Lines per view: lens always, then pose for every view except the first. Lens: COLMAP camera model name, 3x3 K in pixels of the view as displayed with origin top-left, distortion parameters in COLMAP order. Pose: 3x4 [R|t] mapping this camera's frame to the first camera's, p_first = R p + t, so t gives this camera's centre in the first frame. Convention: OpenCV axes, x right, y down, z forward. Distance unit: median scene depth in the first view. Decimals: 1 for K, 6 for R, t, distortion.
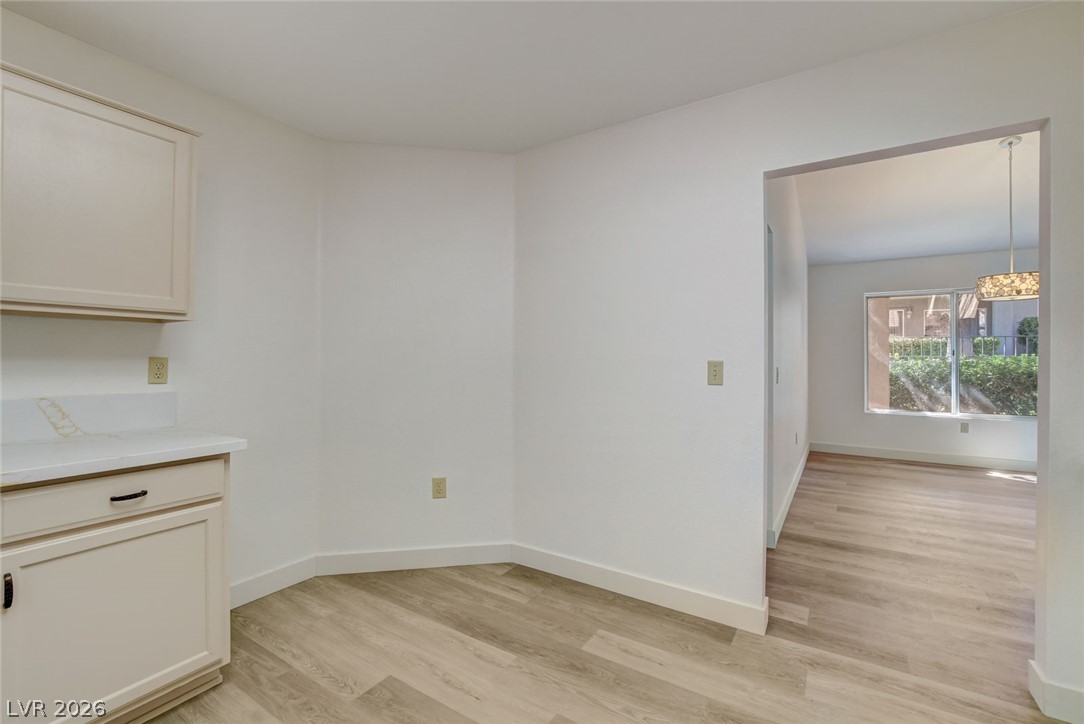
lens RADIAL K [[478.8, 0, 540.1], [0, 478.8, 359.8], [0, 0, 1]] dist [-0.033181, 0.003753]
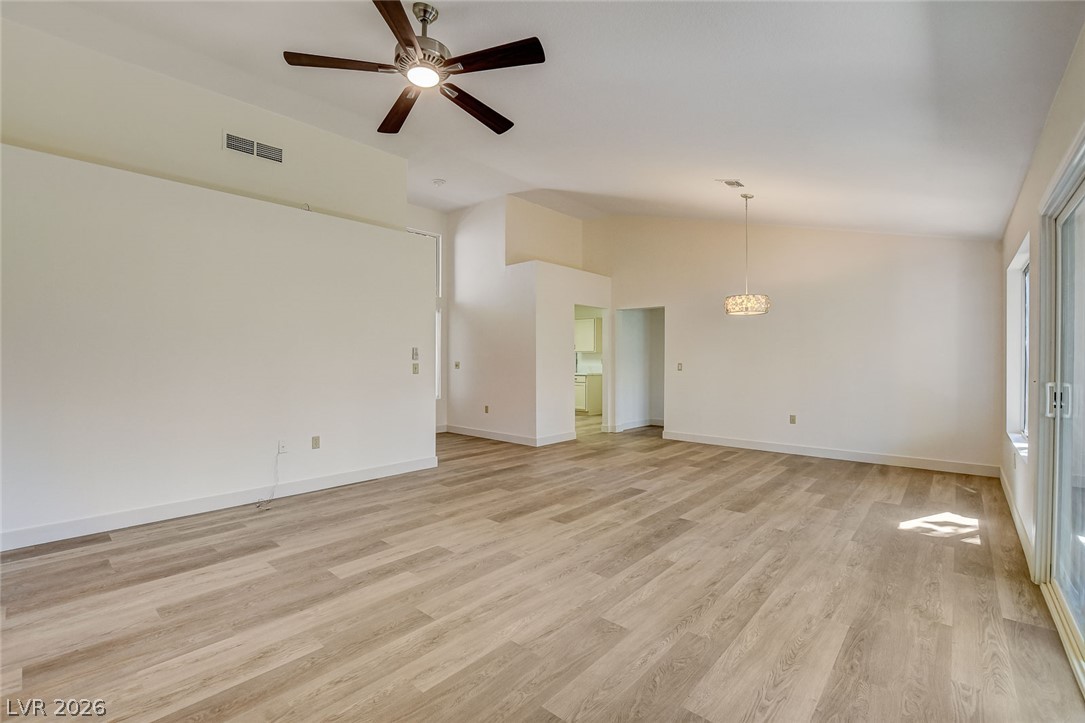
lens RADIAL K [[479.2, 0, 540.6], [0, 479.2, 359.3], [0, 0, 1]] dist [-0.033181, 0.003753]
pose [[-0.149476, 0.000064, -0.988765, 4.555813], [-0.009730, 0.999951, 0.001535, -0.009492], [0.988718, 0.009850, -0.149468, 1.115202]]
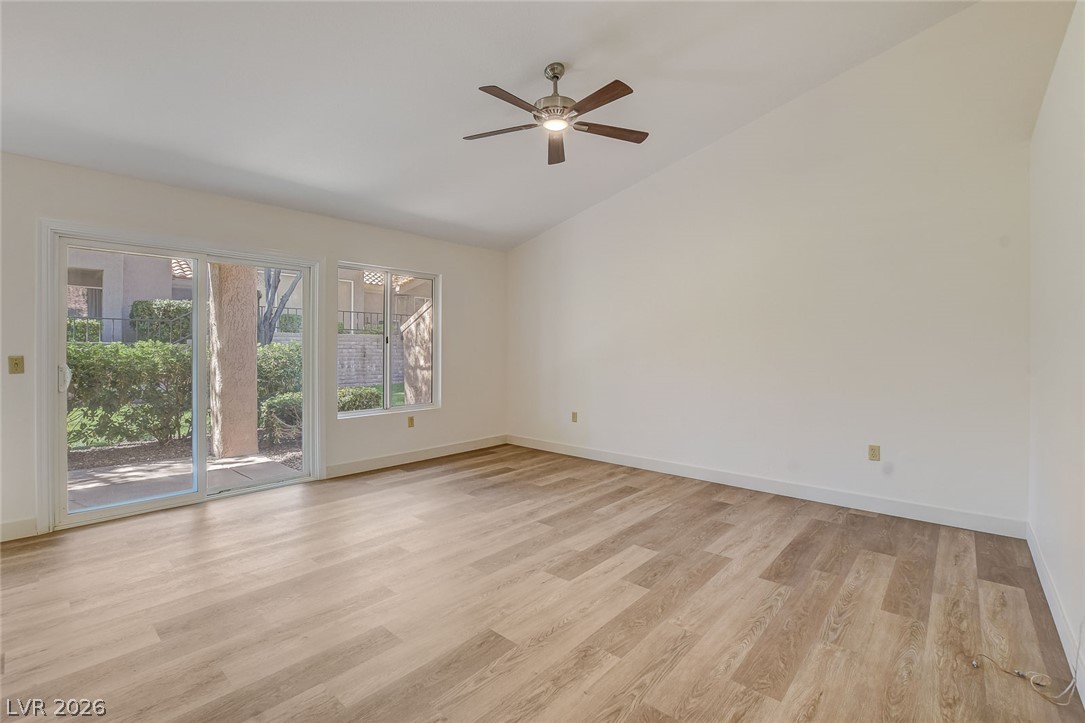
lens RADIAL K [[485.6, 0, 534.4], [0, 485.6, 344.6], [0, 0, 1]] dist [-0.028638, 0.001593]
pose [[0.157262, 0.005812, 0.987540, 1.791159], [0.003607, 0.999973, -0.006460, -0.008354], [-0.987550, 0.004578, 0.157237, 0.442020]]
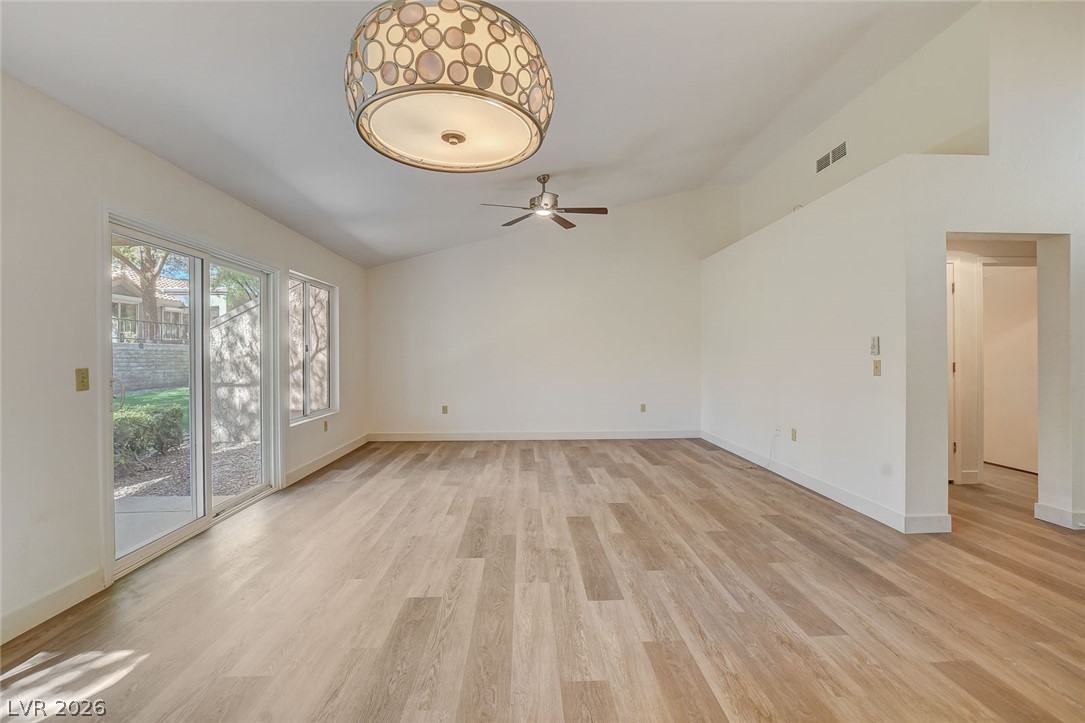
lens RADIAL K [[475.3, 0, 538.0], [0, 475.3, 354.5], [0, 0, 1]] dist [-0.017305, 0.001200]
pose [[-0.570272, 0.002841, 0.821451, 1.374320], [0.010071, 0.999943, 0.003533, -0.015520], [-0.821394, 0.010288, -0.570268, 2.053319]]
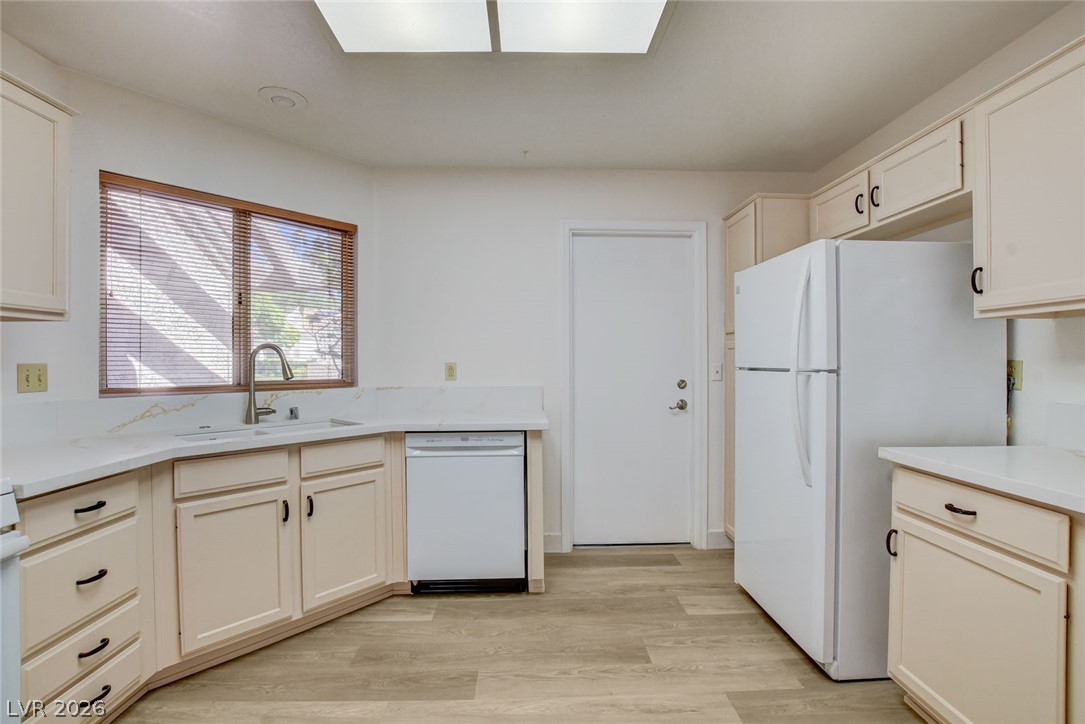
lens RADIAL K [[485.0, 0, 542.5], [0, 485.0, 362.0], [0, 0, 1]] dist [-0.034997, 0.005578]
pose [[-0.822731, 0.003220, -0.568422, 0.247359], [-0.001405, 0.999969, 0.007698, -0.007168], [0.568429, 0.007132, -0.822701, 0.926635]]
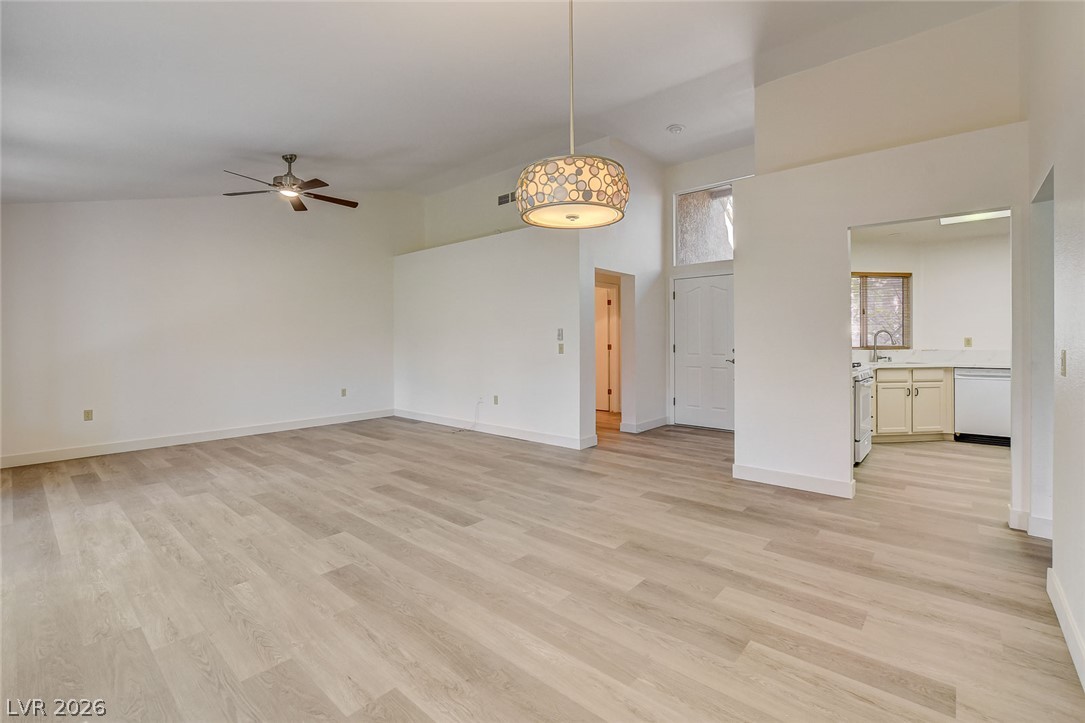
lens RADIAL K [[485.7, 0, 538.2], [0, 485.7, 338.6], [0, 0, 1]] dist [-0.028106, 0.003774]
pose [[-0.988382, 0.005805, 0.151877, 1.789778], [0.006842, 0.999957, 0.006307, -0.023606], [-0.151834, 0.007273, -0.988379, 2.808996]]
